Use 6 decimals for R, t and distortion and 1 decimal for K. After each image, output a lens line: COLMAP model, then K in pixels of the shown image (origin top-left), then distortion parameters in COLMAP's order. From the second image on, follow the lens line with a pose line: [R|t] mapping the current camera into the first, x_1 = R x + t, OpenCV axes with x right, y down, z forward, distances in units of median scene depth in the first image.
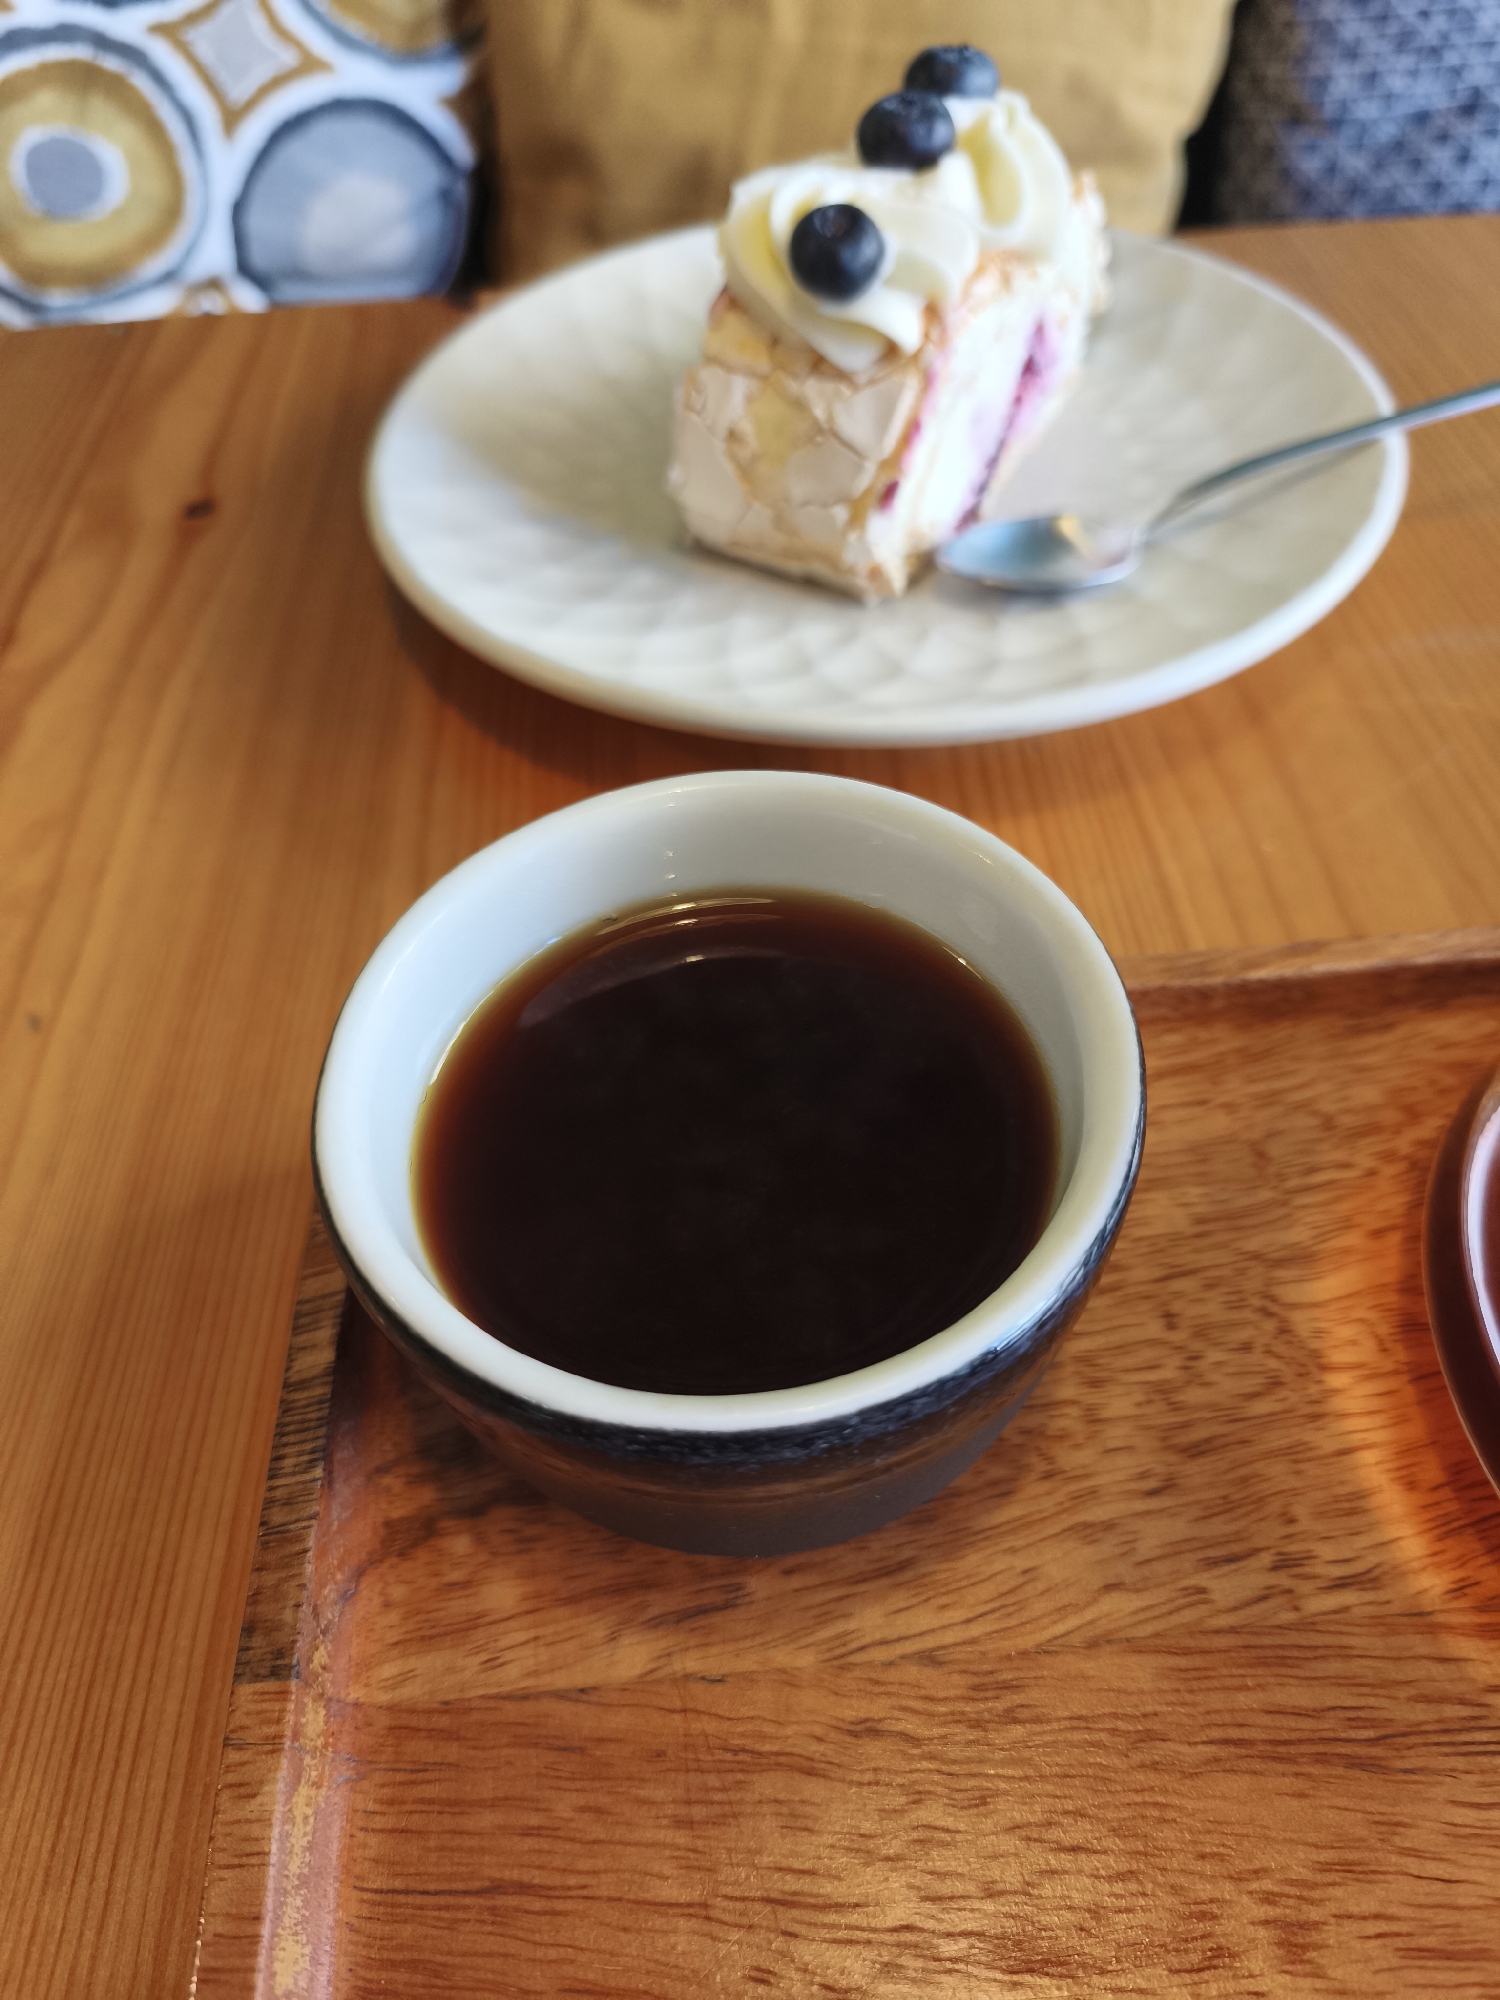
lens RADIAL K [[1329.0, 0, 761.5], [0, 1329.0, 1003.3], [0, 0, 1]] dist [0.023674, -0.035990]
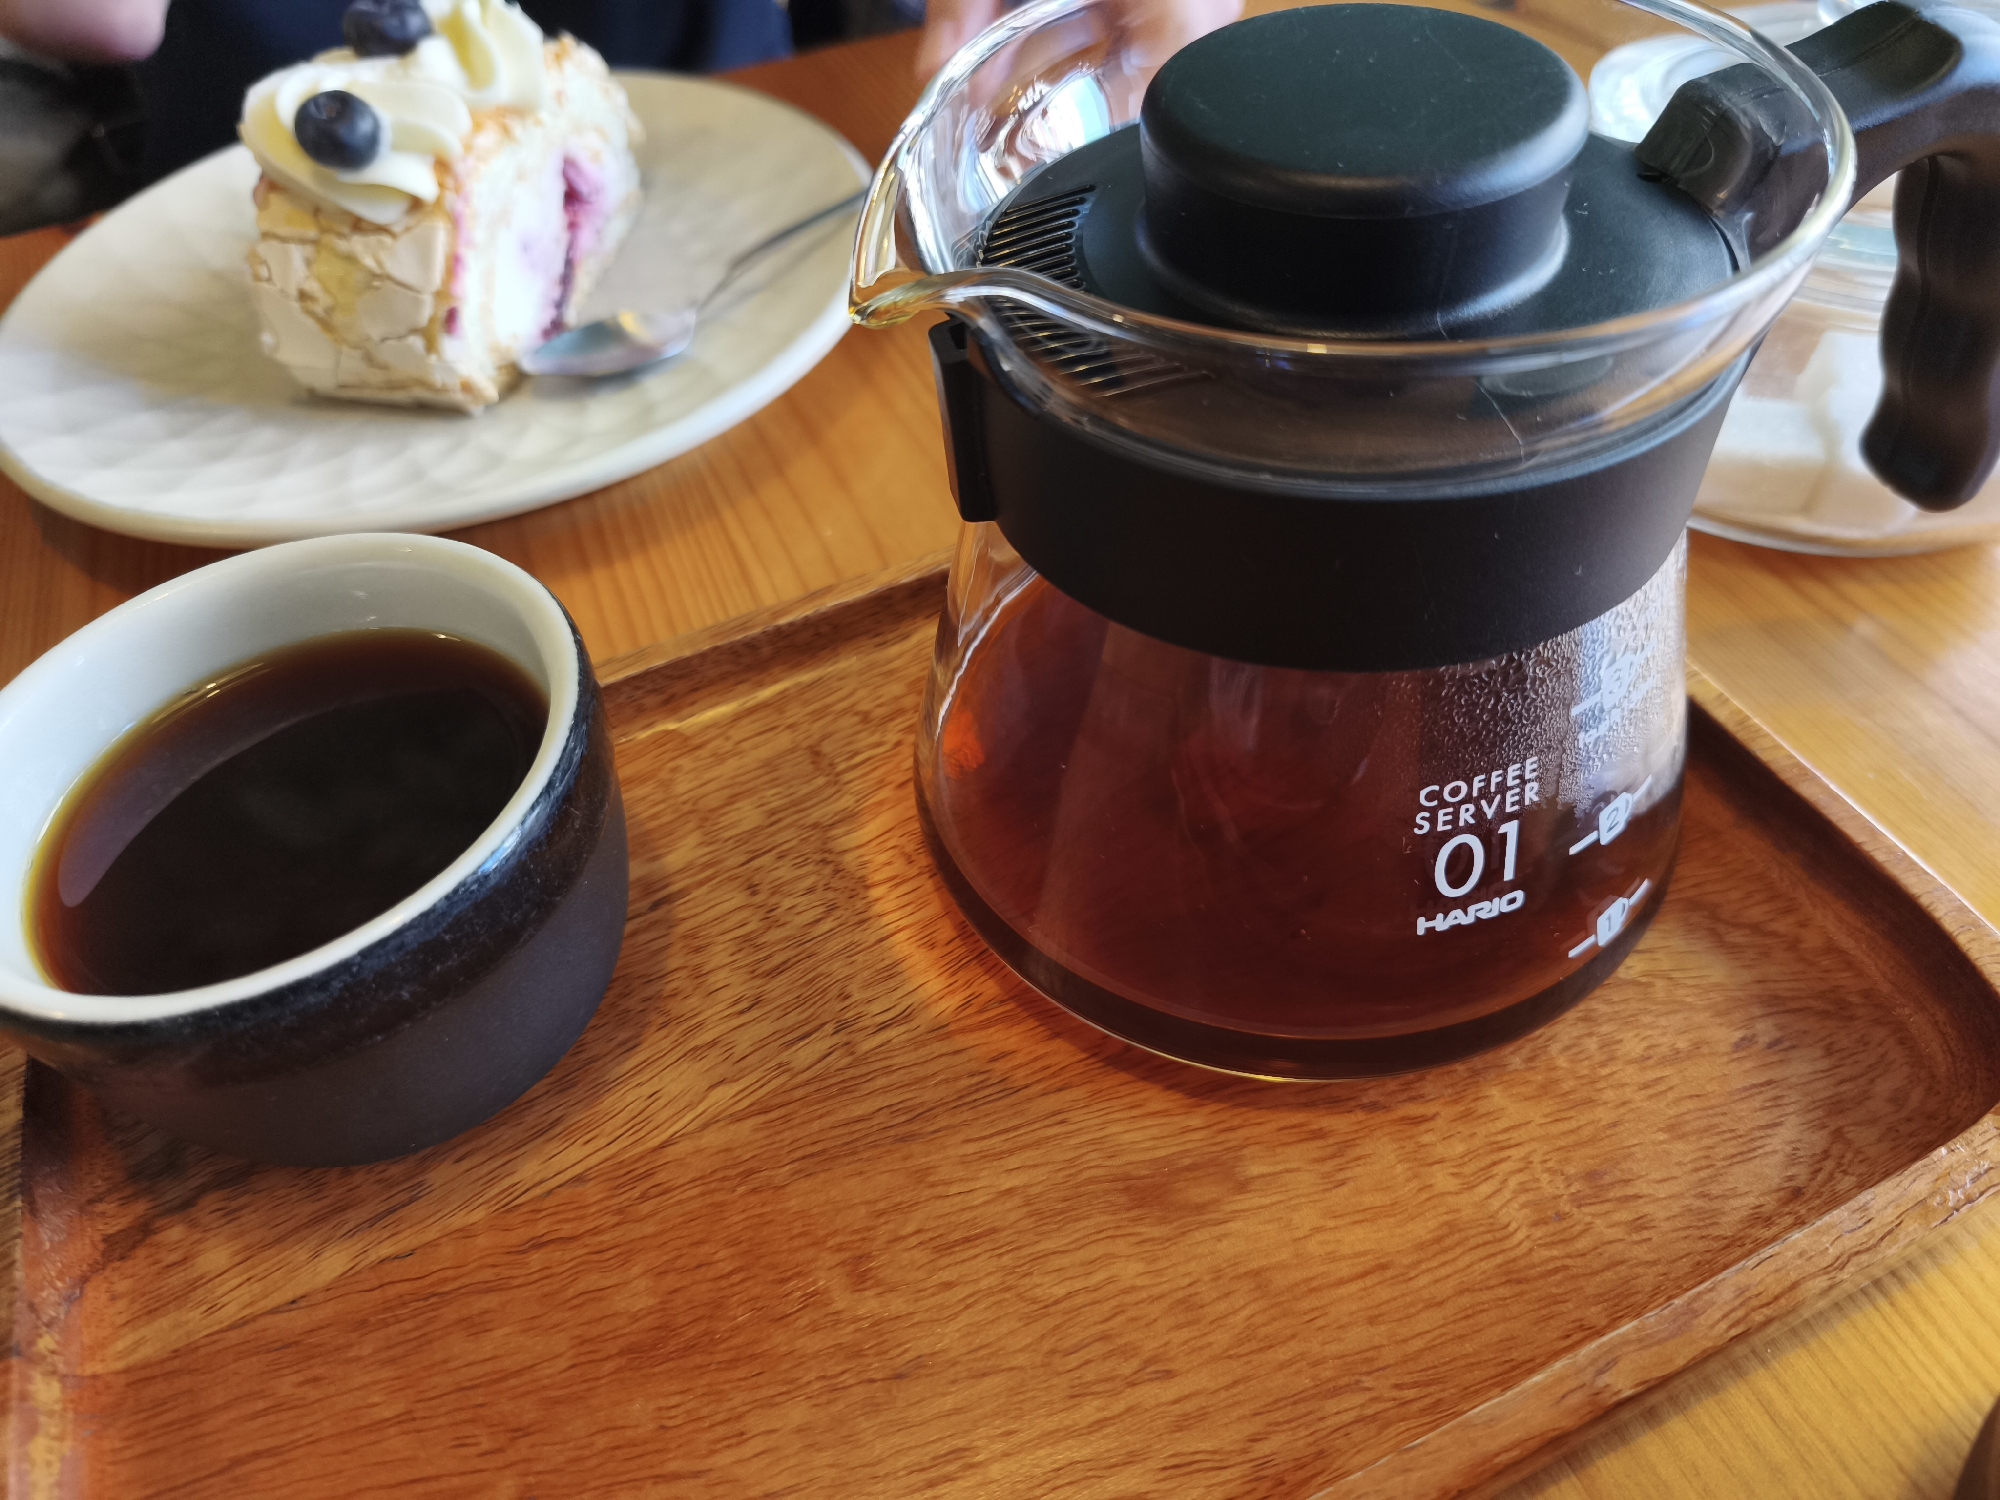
lens RADIAL K [[1329.0, 0, 1009.0], [0, 1329.0, 743.6], [0, 0, 1]] dist [0.023674, -0.035990]
pose [[0.940025, -0.256582, 0.224765, 0.299101], [0.269787, 0.962464, -0.029614, 0.217286], [-0.208730, 0.088476, 0.973963, -0.317181]]
